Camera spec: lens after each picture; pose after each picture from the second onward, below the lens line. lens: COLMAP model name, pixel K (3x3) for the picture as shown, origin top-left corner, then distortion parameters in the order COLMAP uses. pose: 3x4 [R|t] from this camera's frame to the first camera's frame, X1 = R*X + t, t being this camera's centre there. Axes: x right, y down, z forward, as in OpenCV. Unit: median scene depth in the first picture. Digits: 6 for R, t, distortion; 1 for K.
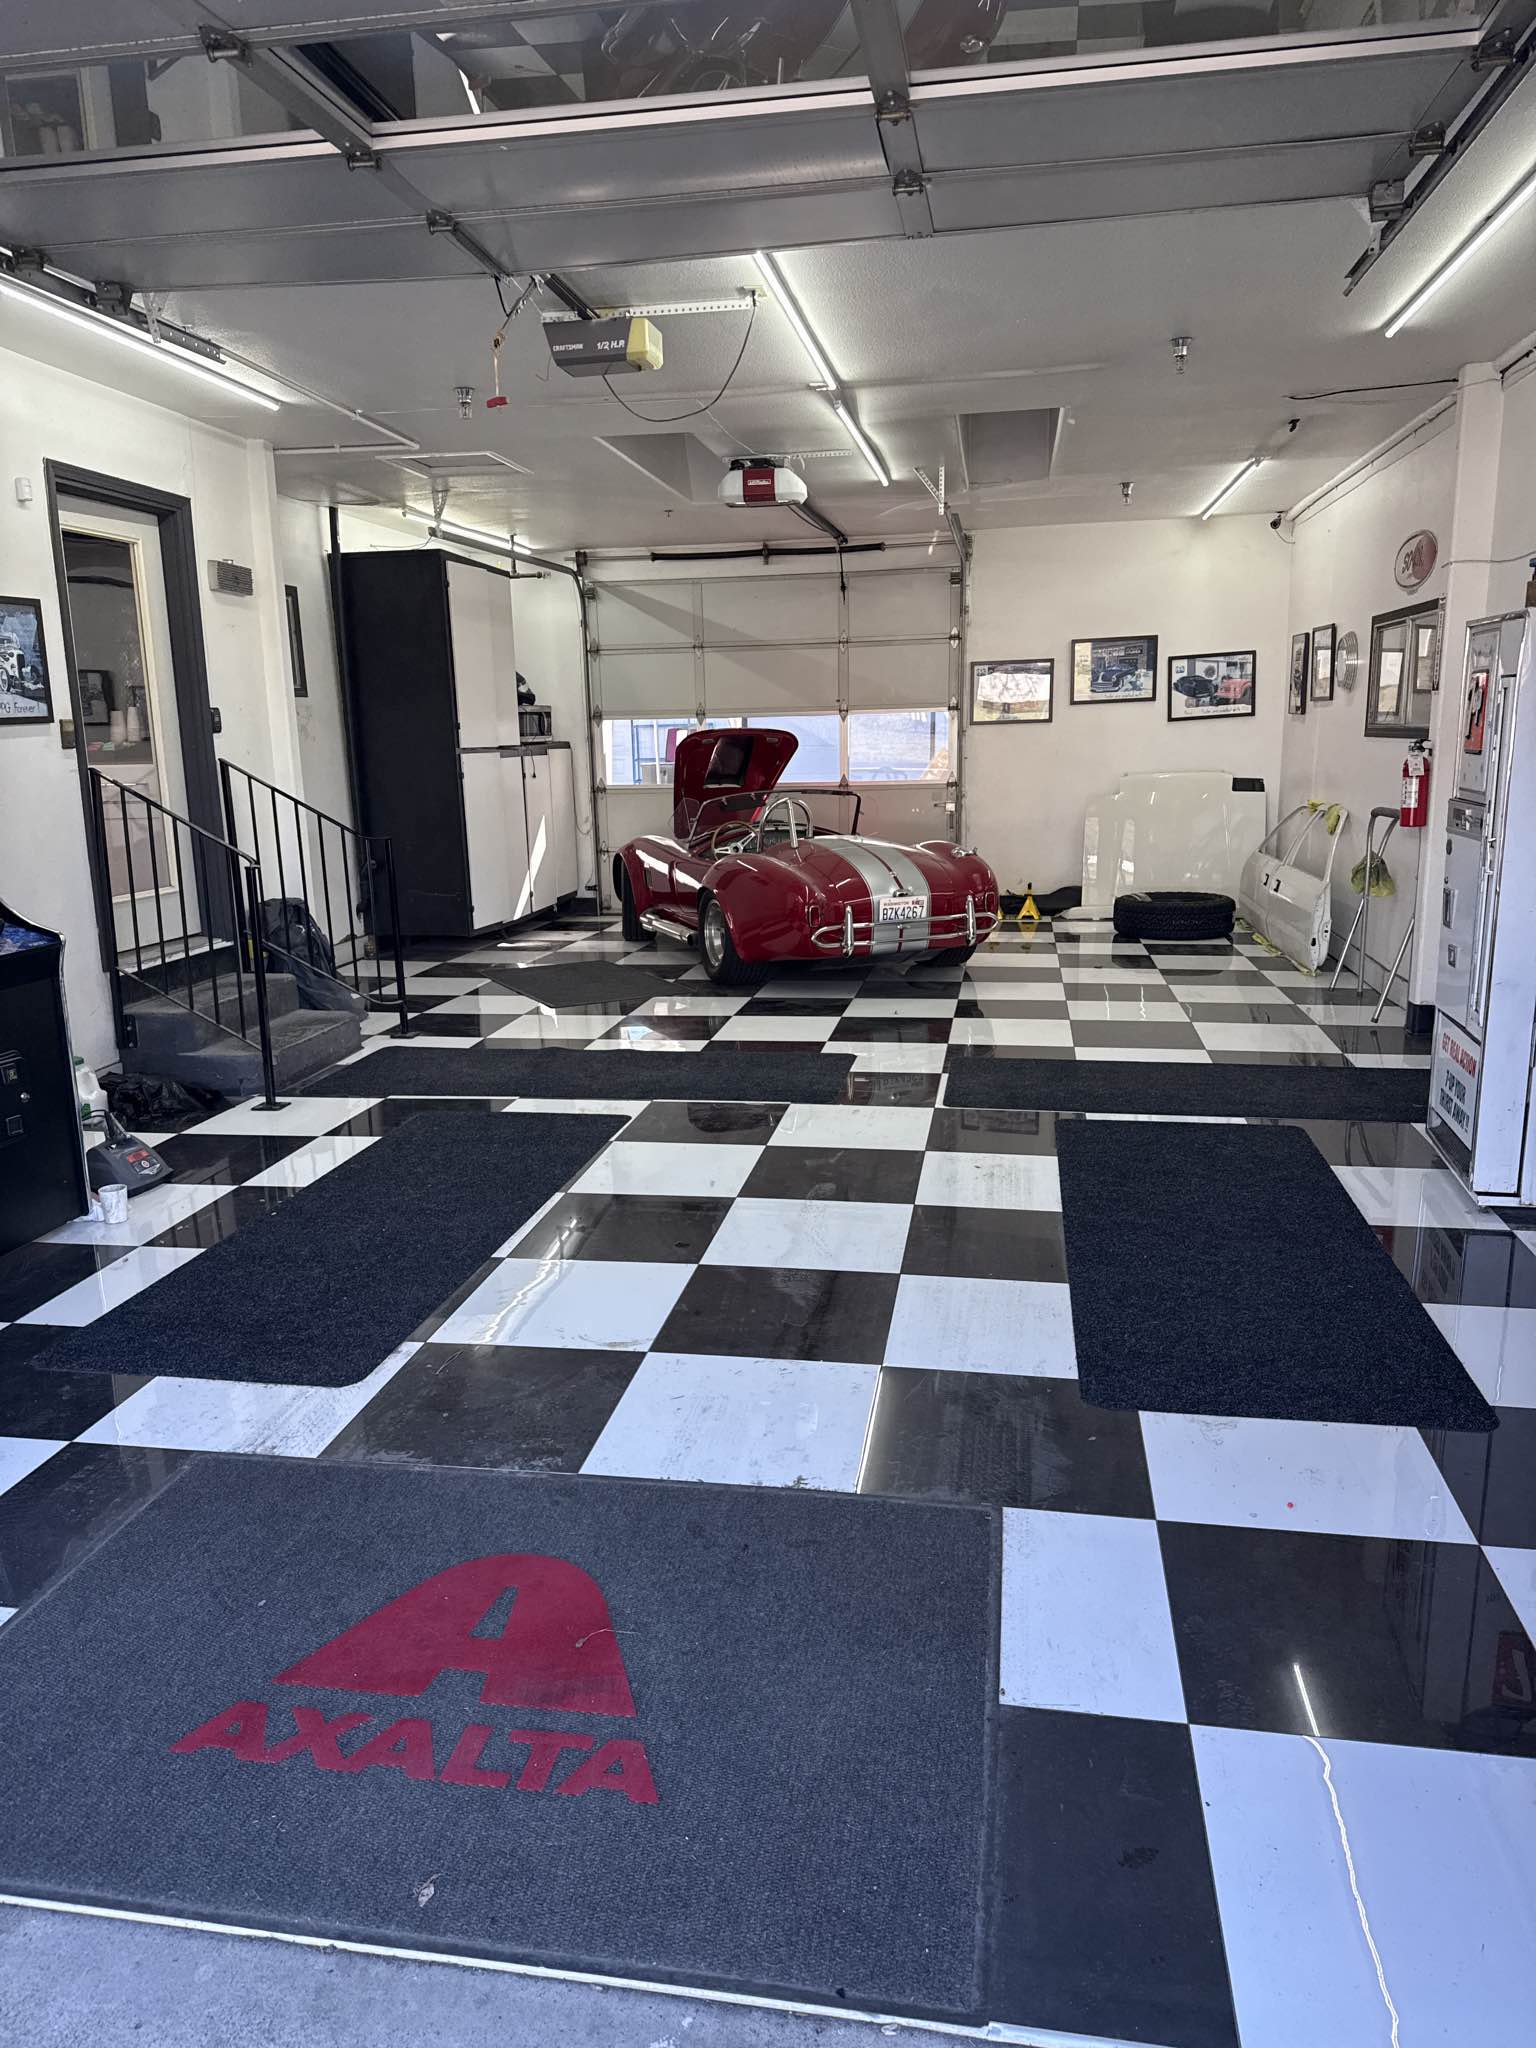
lens RADIAL K [[1430.6, 0, 766.3], [0, 1430.6, 1025.0], [0, 0, 1]] dist [-0.000892, -0.000128]
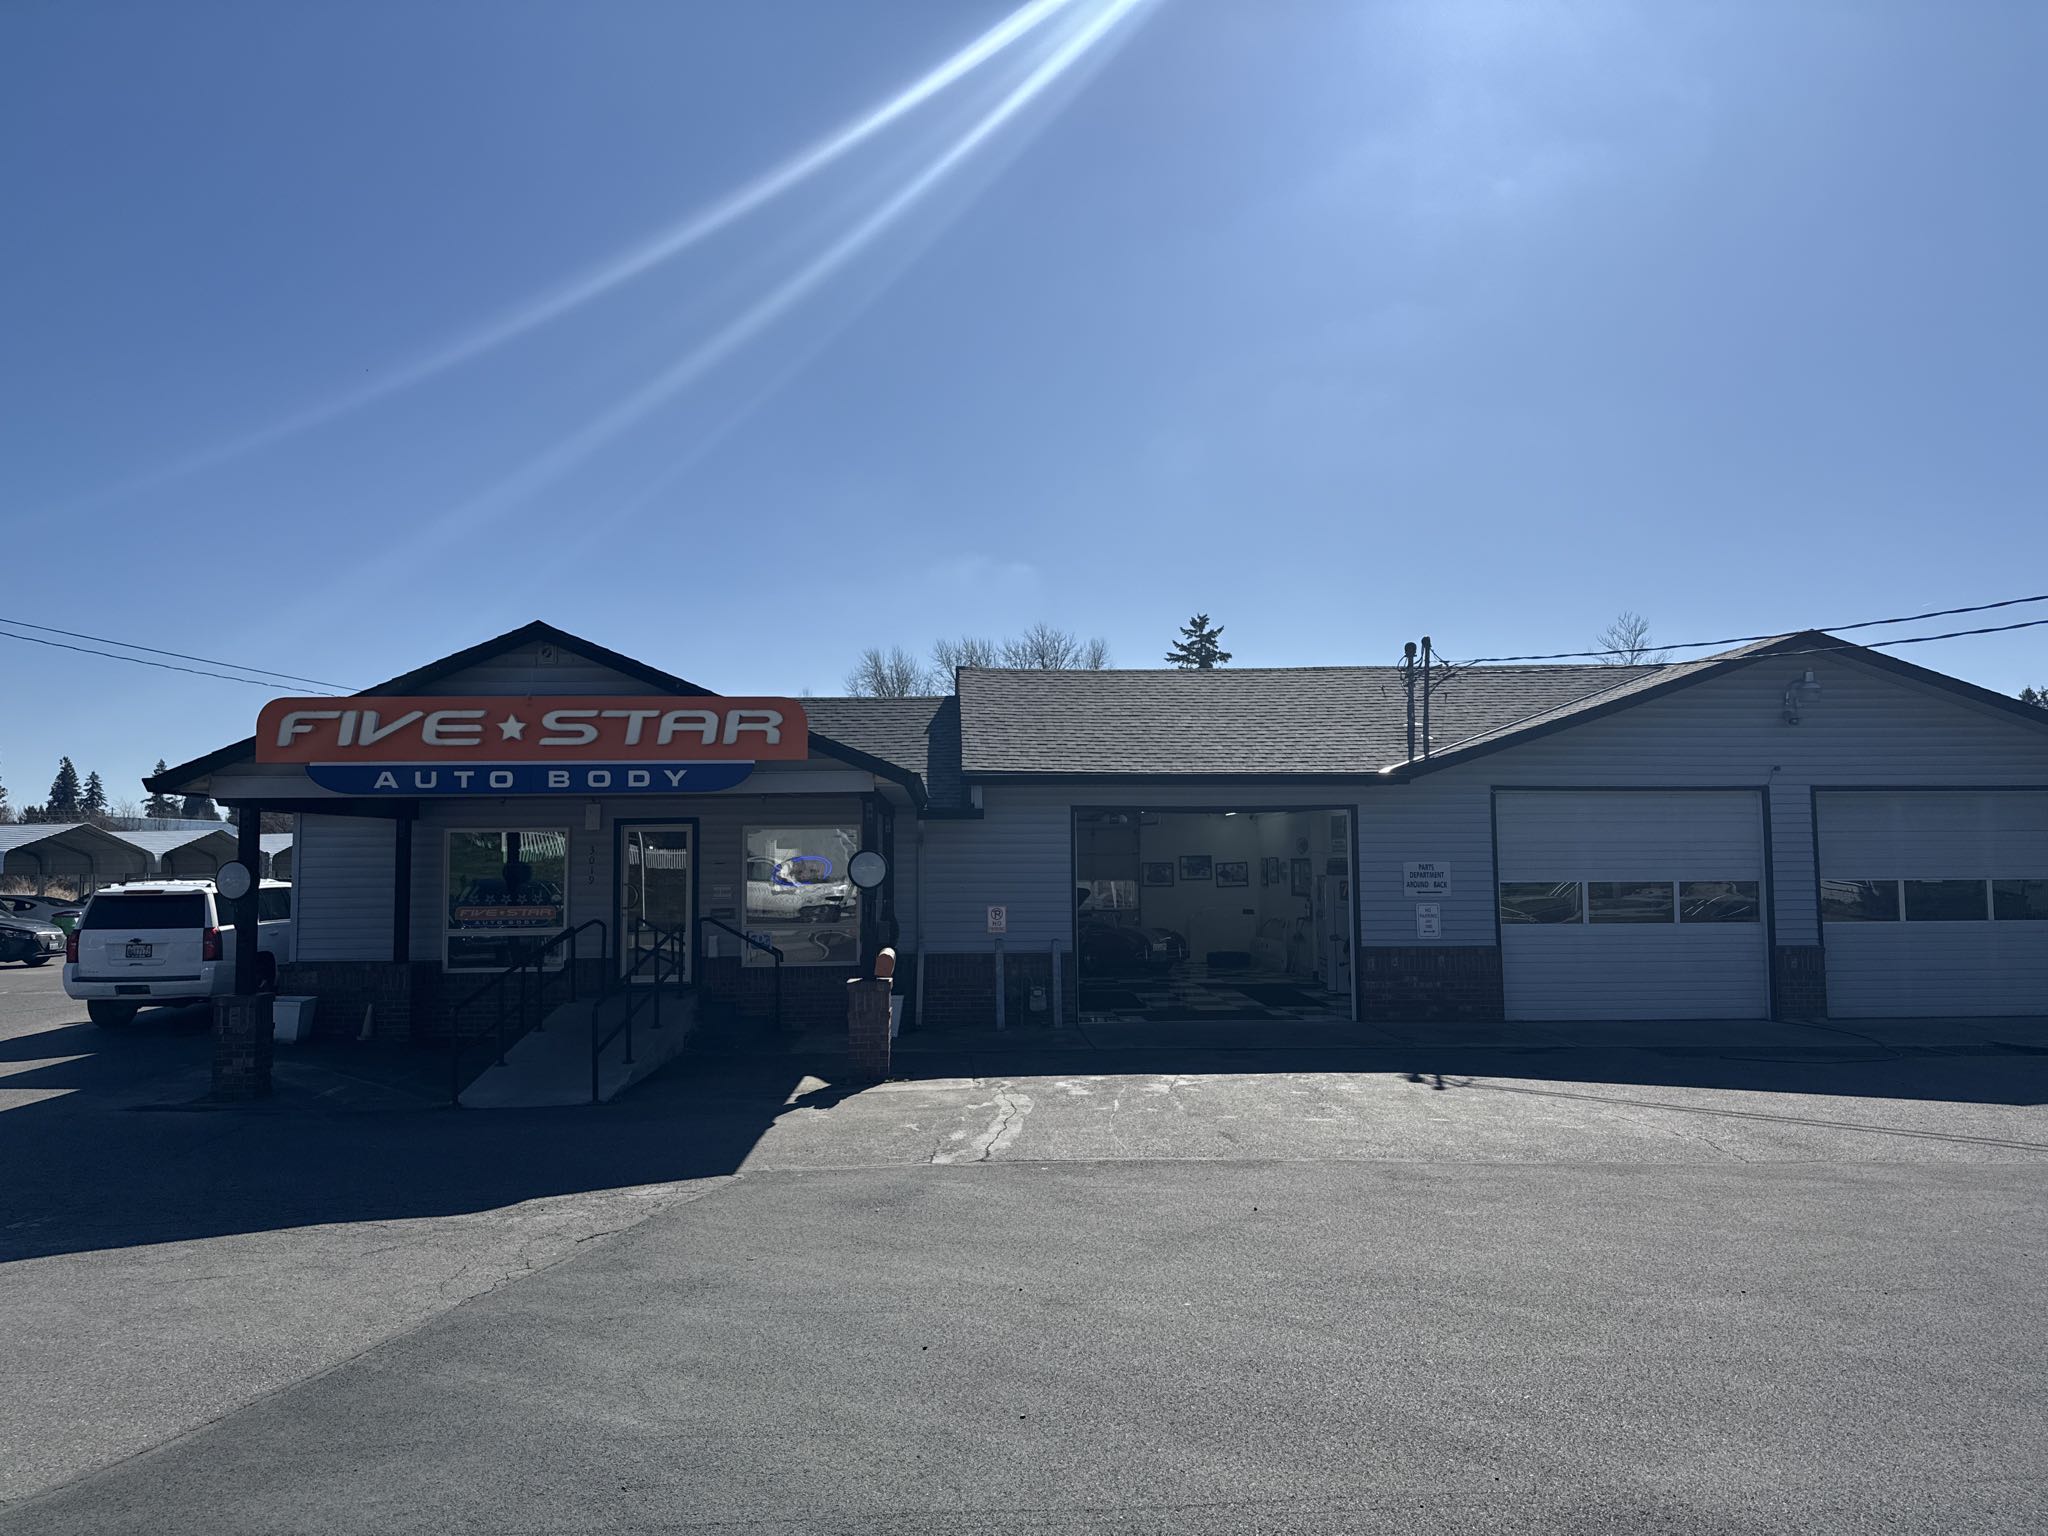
lens RADIAL K [[1430.6, 0, 1024.7], [0, 1430.6, 766.7], [0, 0, 1]] dist [-0.000892, -0.000128]
pose [[0.972761, 0.030036, 0.229858, -0.719180], [0.034369, 0.961925, -0.271145, 0.292937], [-0.229250, 0.271659, 0.934690, -1.535441]]
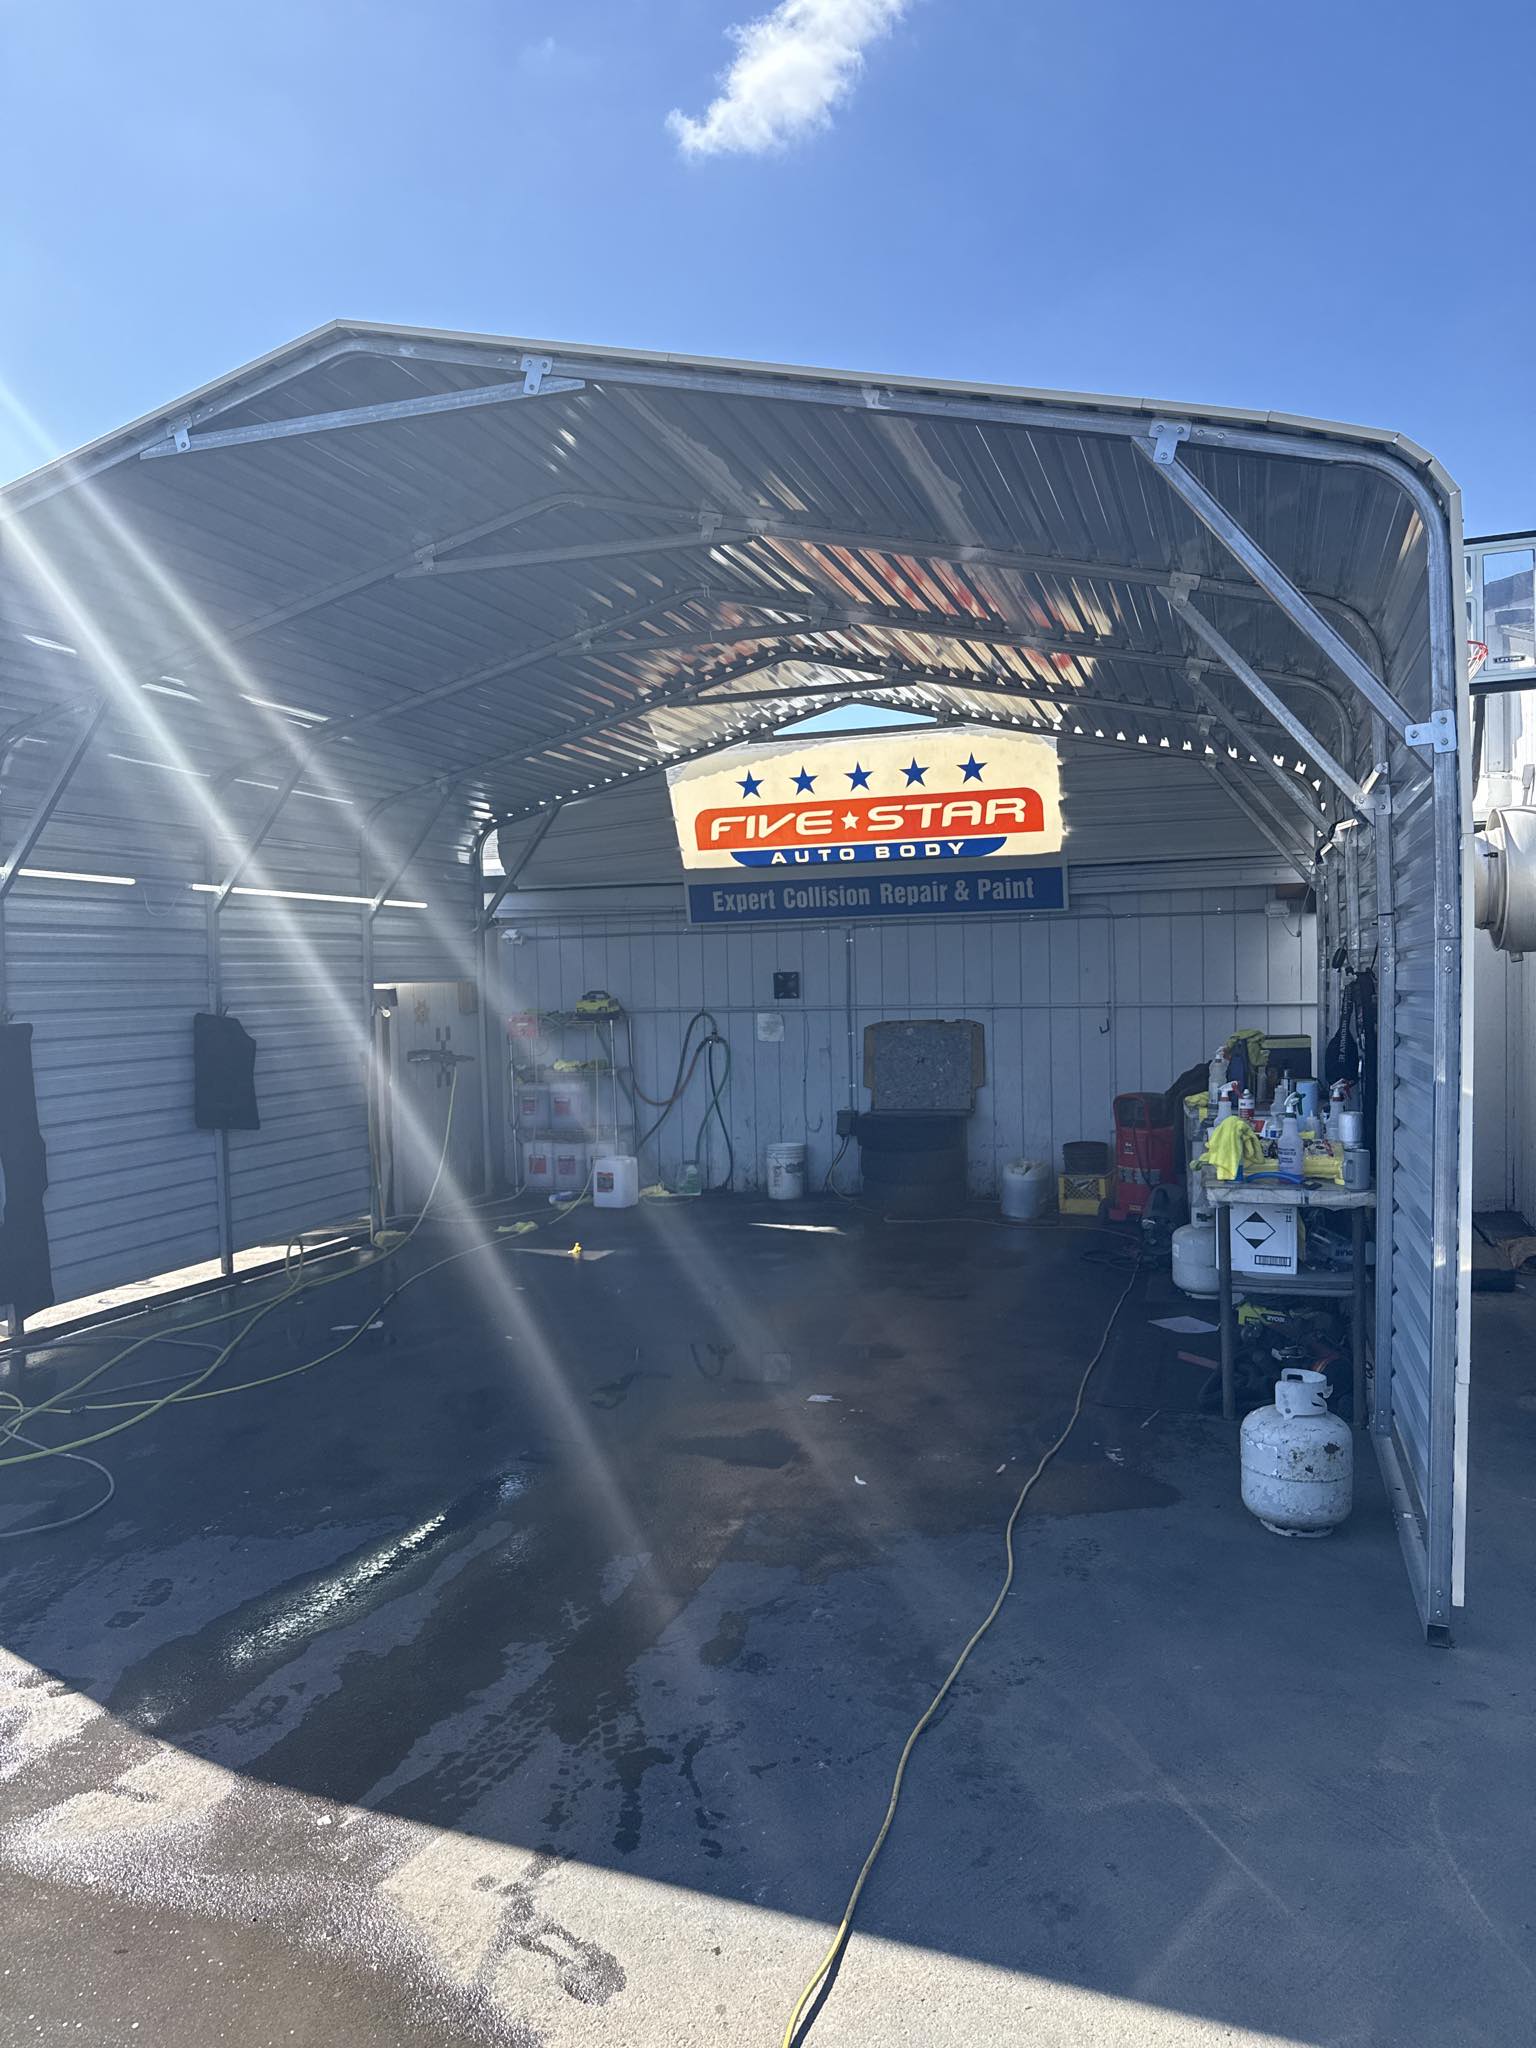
lens RADIAL K [[1430.6, 0, 763.9], [0, 1430.6, 1026.3], [0, 0, 1]] dist [-0.000892, -0.000128]
pose [[0.993147, -0.006218, -0.116705, -0.816565], [-0.012235, 0.987564, -0.156741, 0.725379], [0.116228, 0.157094, 0.980720, -2.897501]]
